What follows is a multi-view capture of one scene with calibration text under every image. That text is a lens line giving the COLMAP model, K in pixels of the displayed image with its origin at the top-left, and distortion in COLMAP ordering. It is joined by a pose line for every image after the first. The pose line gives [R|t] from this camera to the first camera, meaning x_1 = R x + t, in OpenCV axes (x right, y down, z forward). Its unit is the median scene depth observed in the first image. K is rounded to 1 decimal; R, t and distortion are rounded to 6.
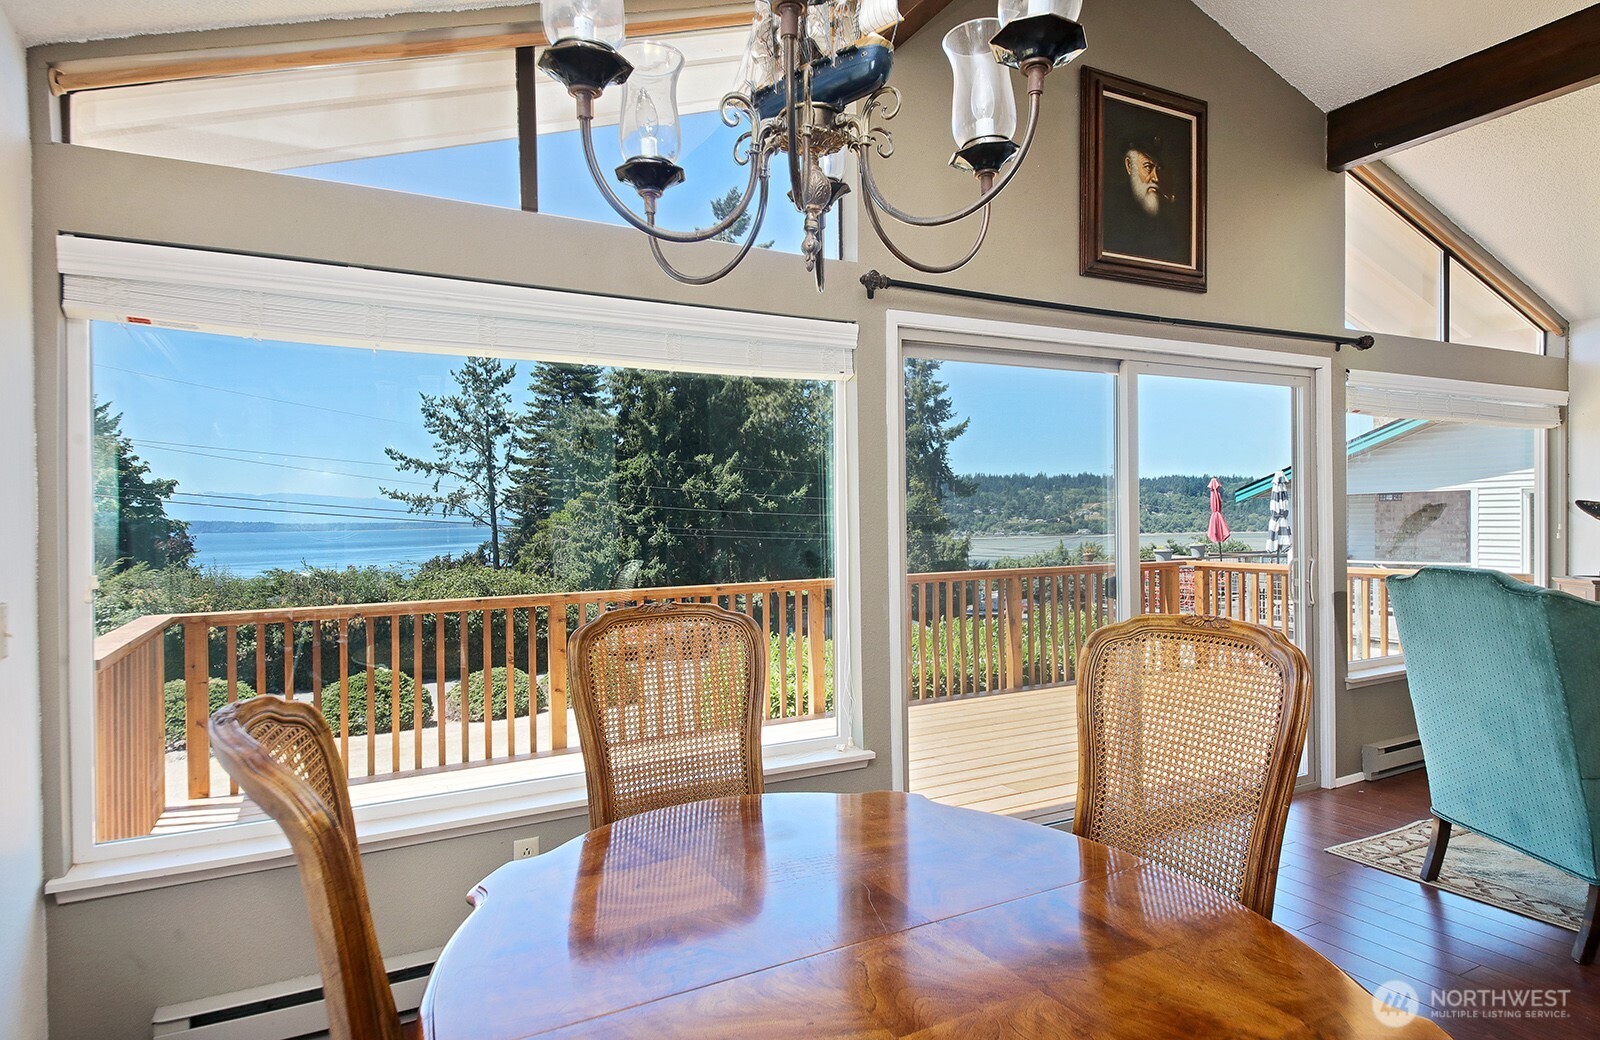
lens RADIAL K [[890.3, 0, 697.4], [0, 890.3, 528.9], [0, 0, 1]] dist [-0.005662, -0.011511]
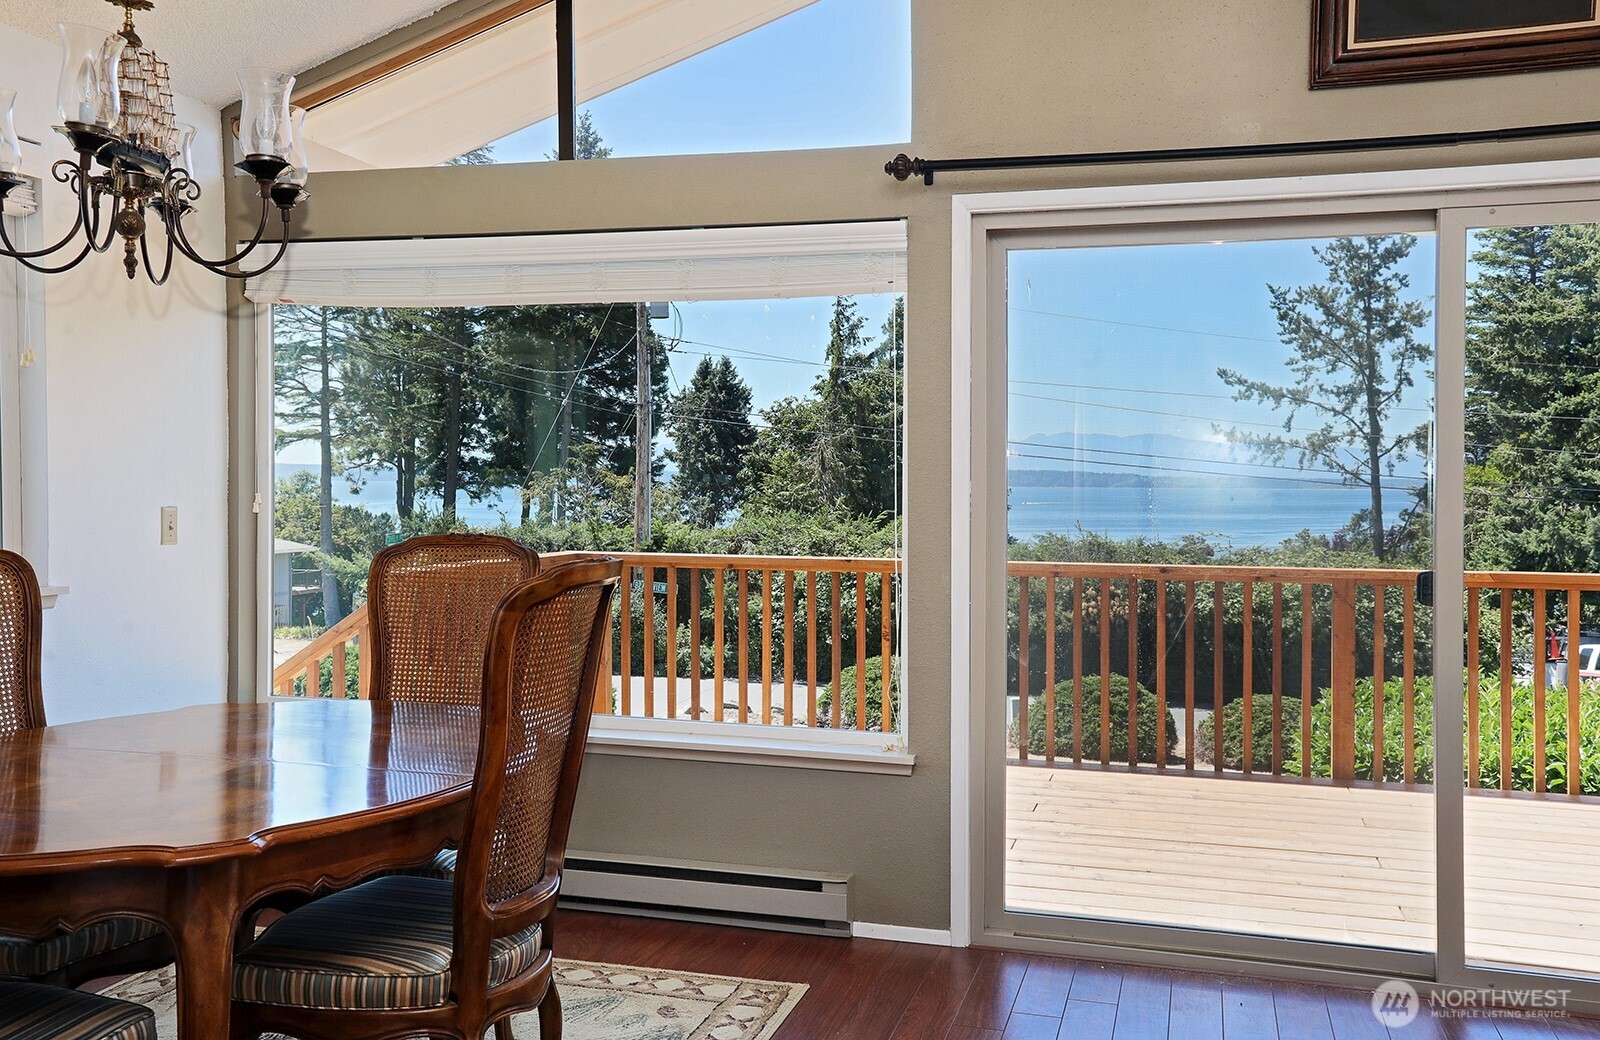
lens RADIAL K [[1349.3, 0, 801.7], [0, 1349.3, 509.4], [0, 0, 1]] dist [0.028354, 0.012991]
pose [[0.753173, 0.030875, -0.657098, 0.158302], [-0.020854, 0.999517, 0.023062, 0.000153], [0.657492, -0.003667, 0.753452, 0.005215]]
